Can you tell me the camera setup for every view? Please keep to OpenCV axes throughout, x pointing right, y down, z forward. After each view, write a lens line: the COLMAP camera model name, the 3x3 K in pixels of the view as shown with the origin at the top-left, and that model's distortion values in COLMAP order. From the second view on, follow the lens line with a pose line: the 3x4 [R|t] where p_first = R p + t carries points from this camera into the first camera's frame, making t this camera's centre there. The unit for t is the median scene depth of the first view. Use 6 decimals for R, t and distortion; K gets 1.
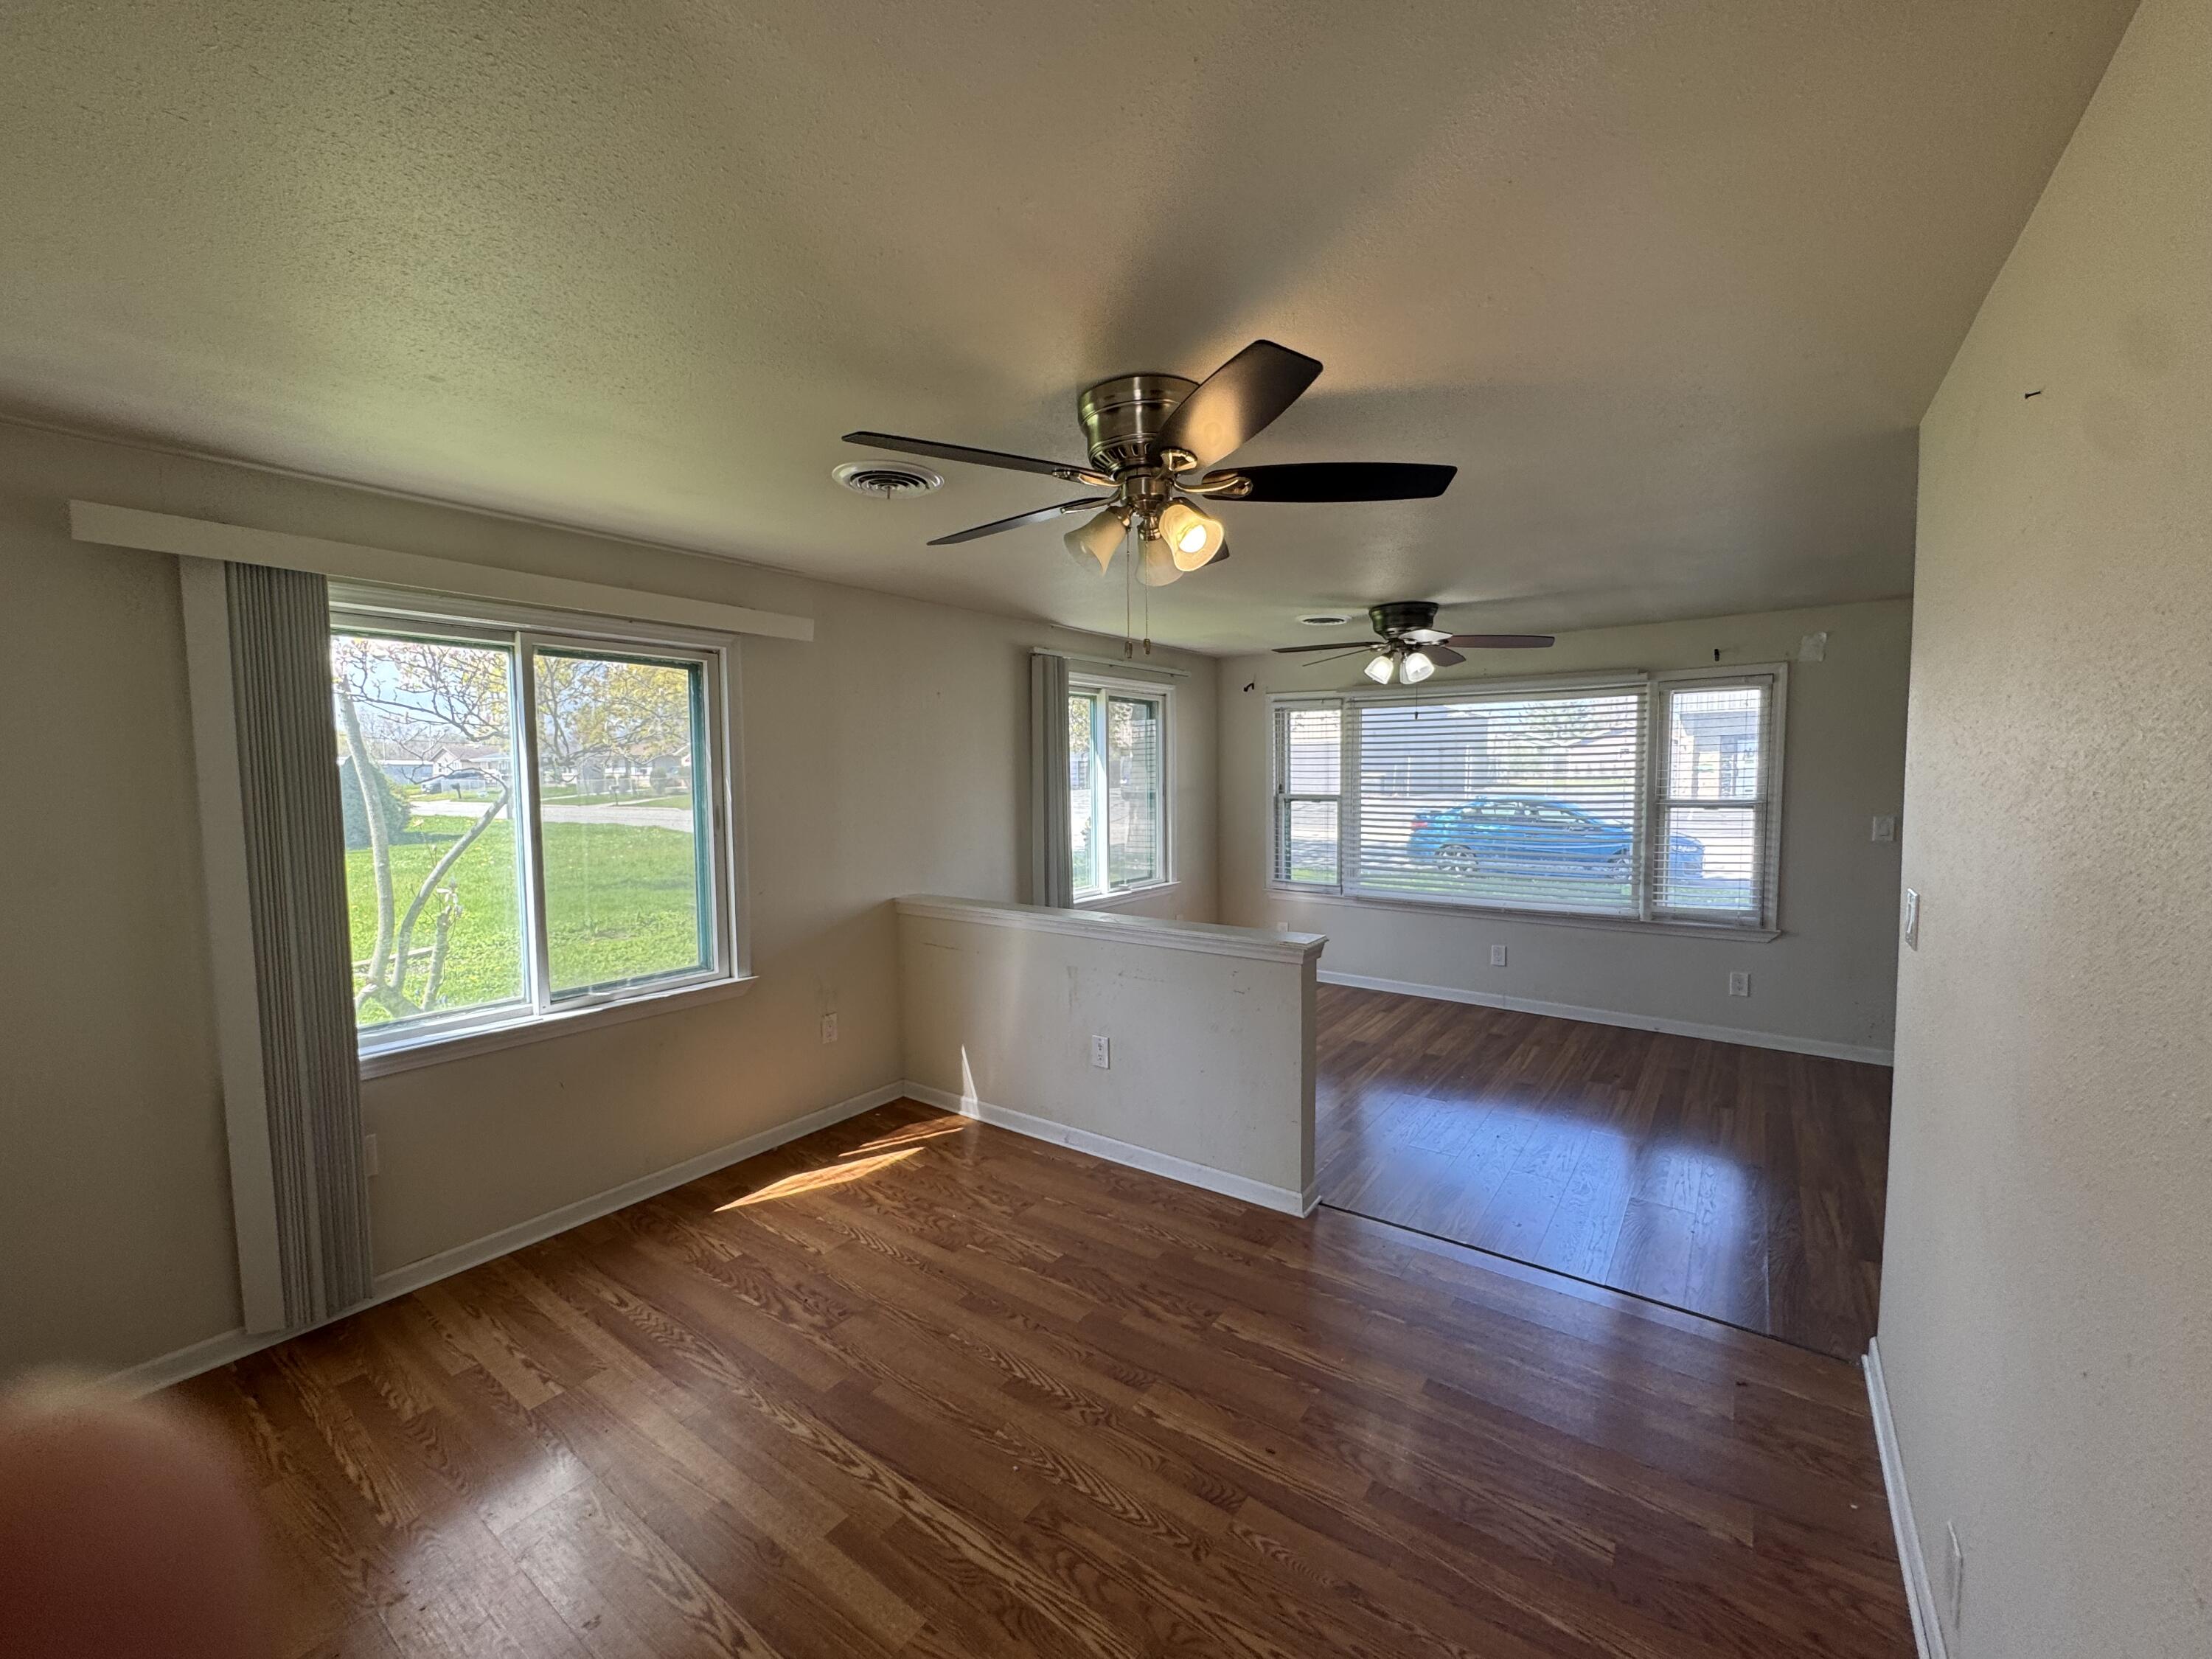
lens RADIAL K [[878.4, 0, 1102.4], [0, 878.4, 832.1], [0, 0, 1]] dist [-0.002490, -0.000061]
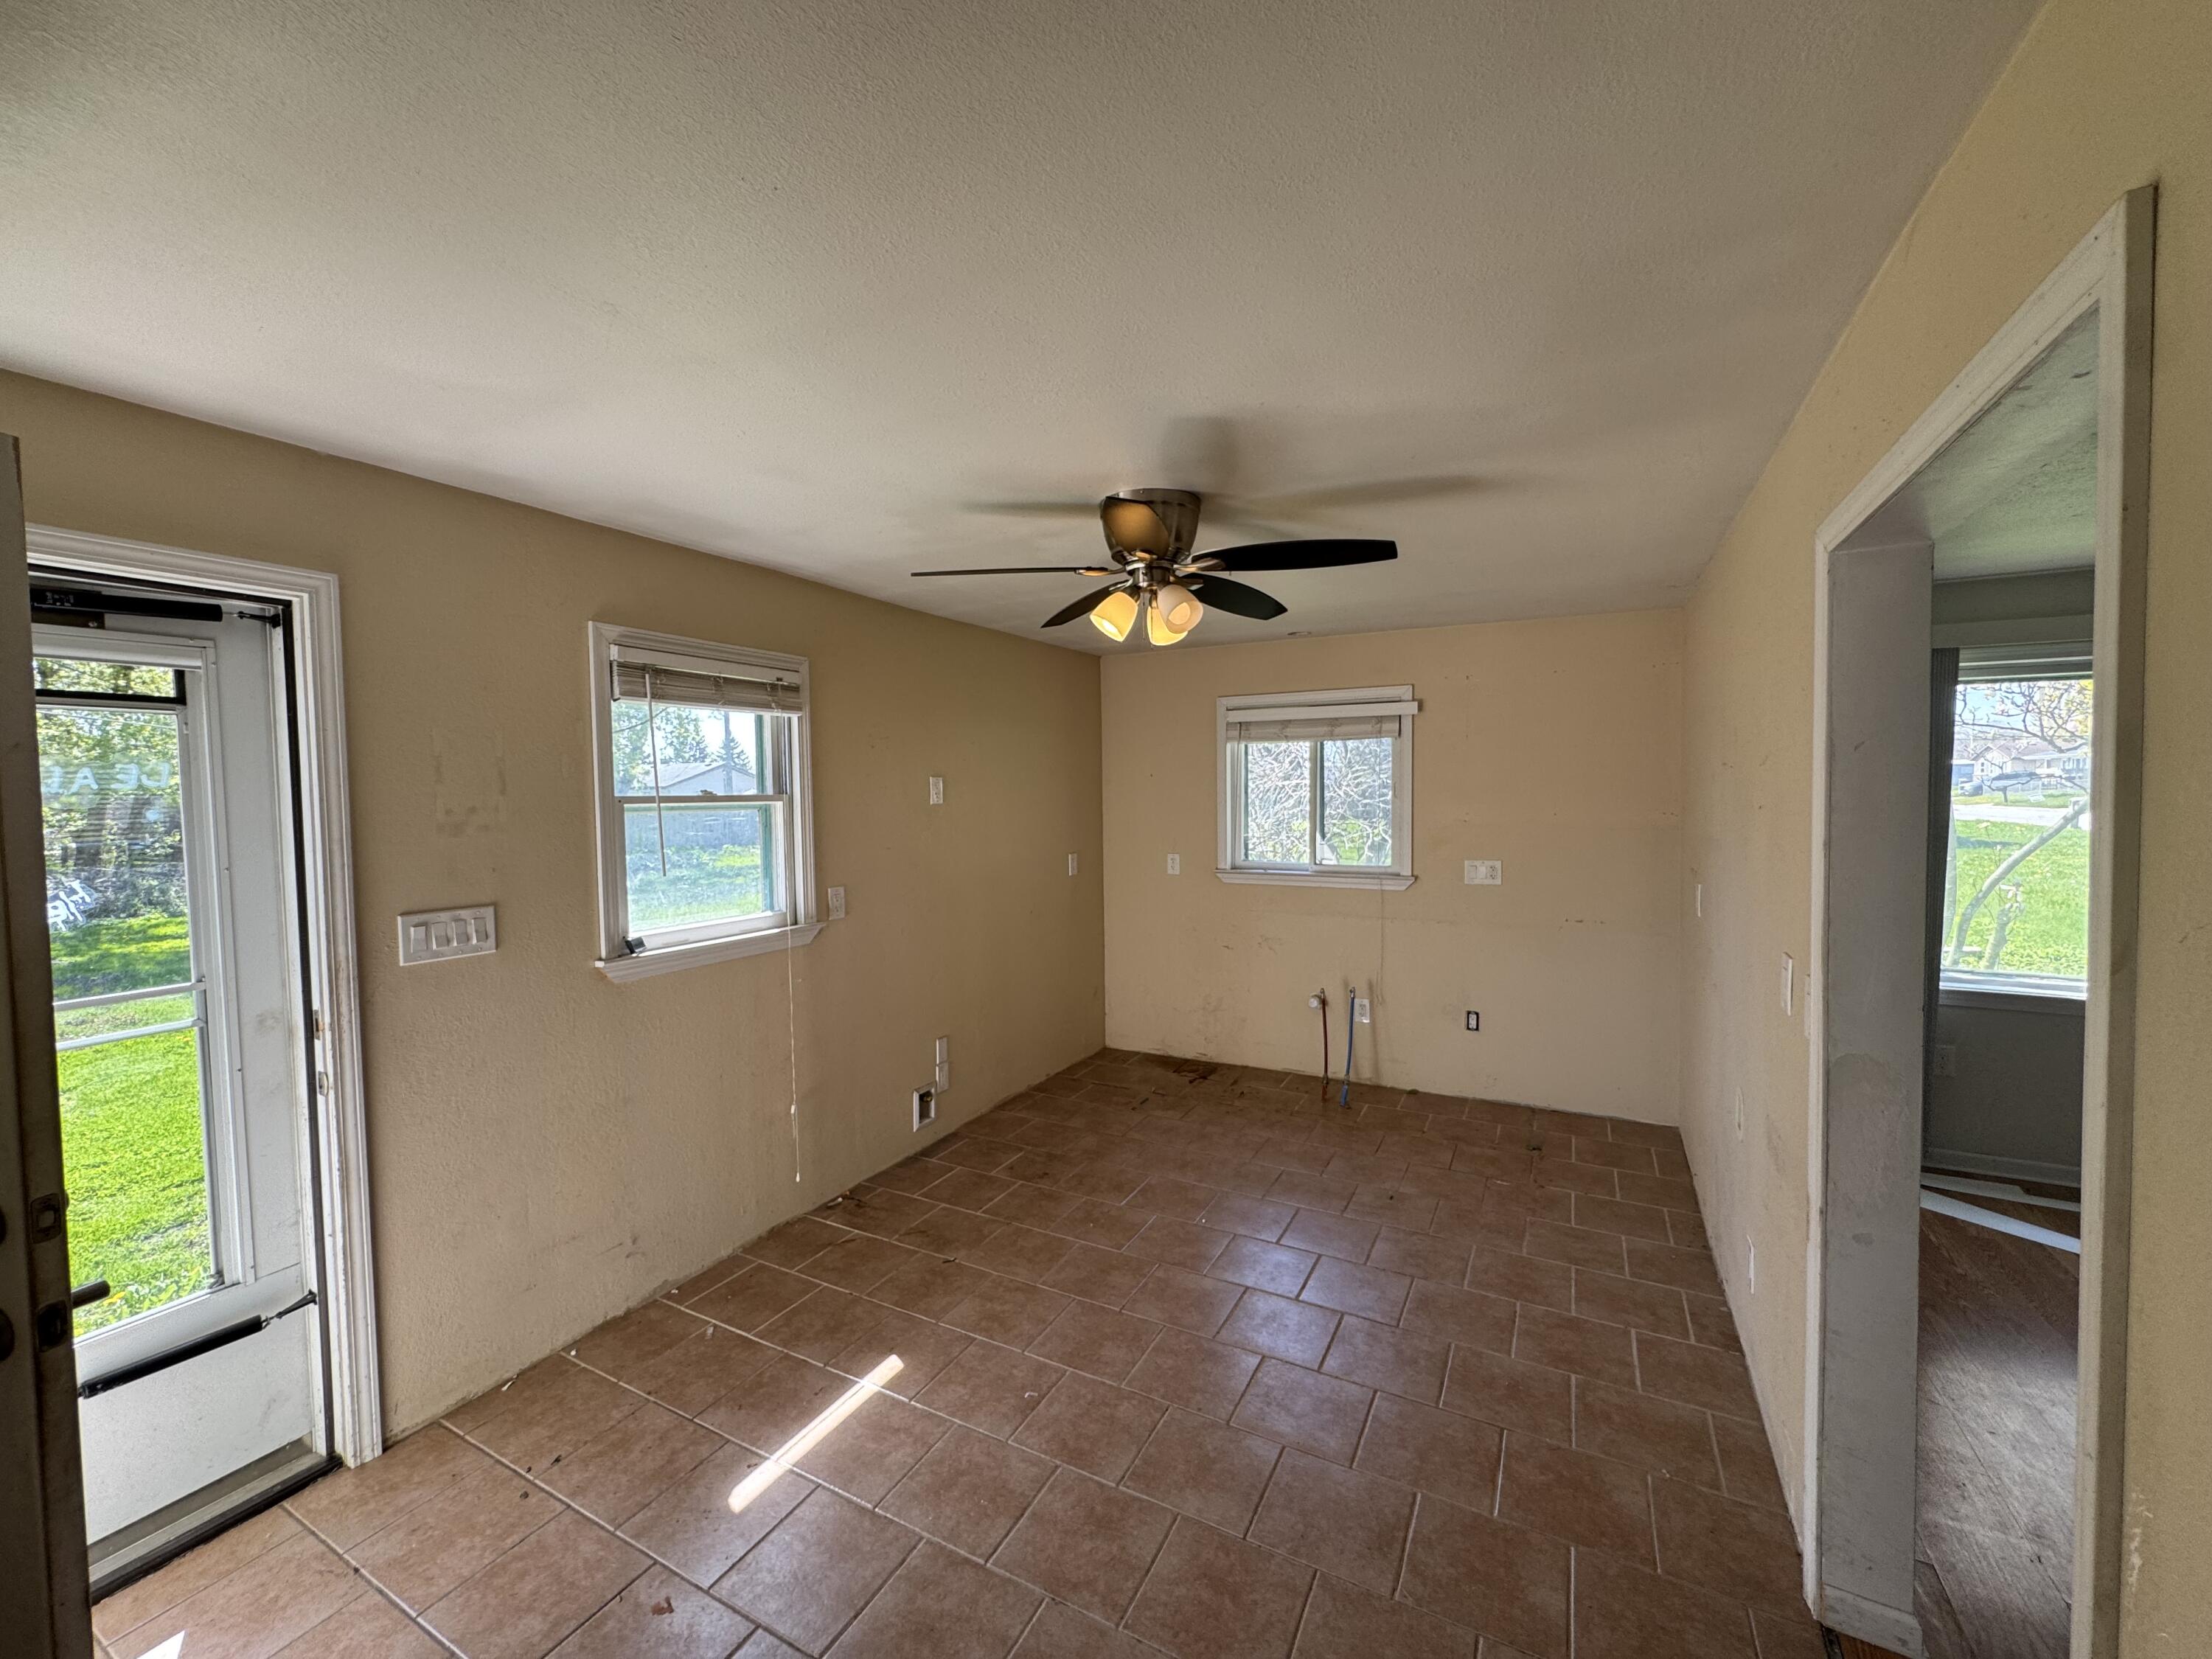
lens RADIAL K [[878.4, 0, 1101.7], [0, 878.4, 834.6], [0, 0, 1]] dist [-0.002490, -0.000061]
pose [[0.140999, 0.058883, -0.988257, 0.240475], [-0.056646, 0.997074, 0.051326, 0.012527], [0.988388, 0.048744, 0.143922, -0.400158]]
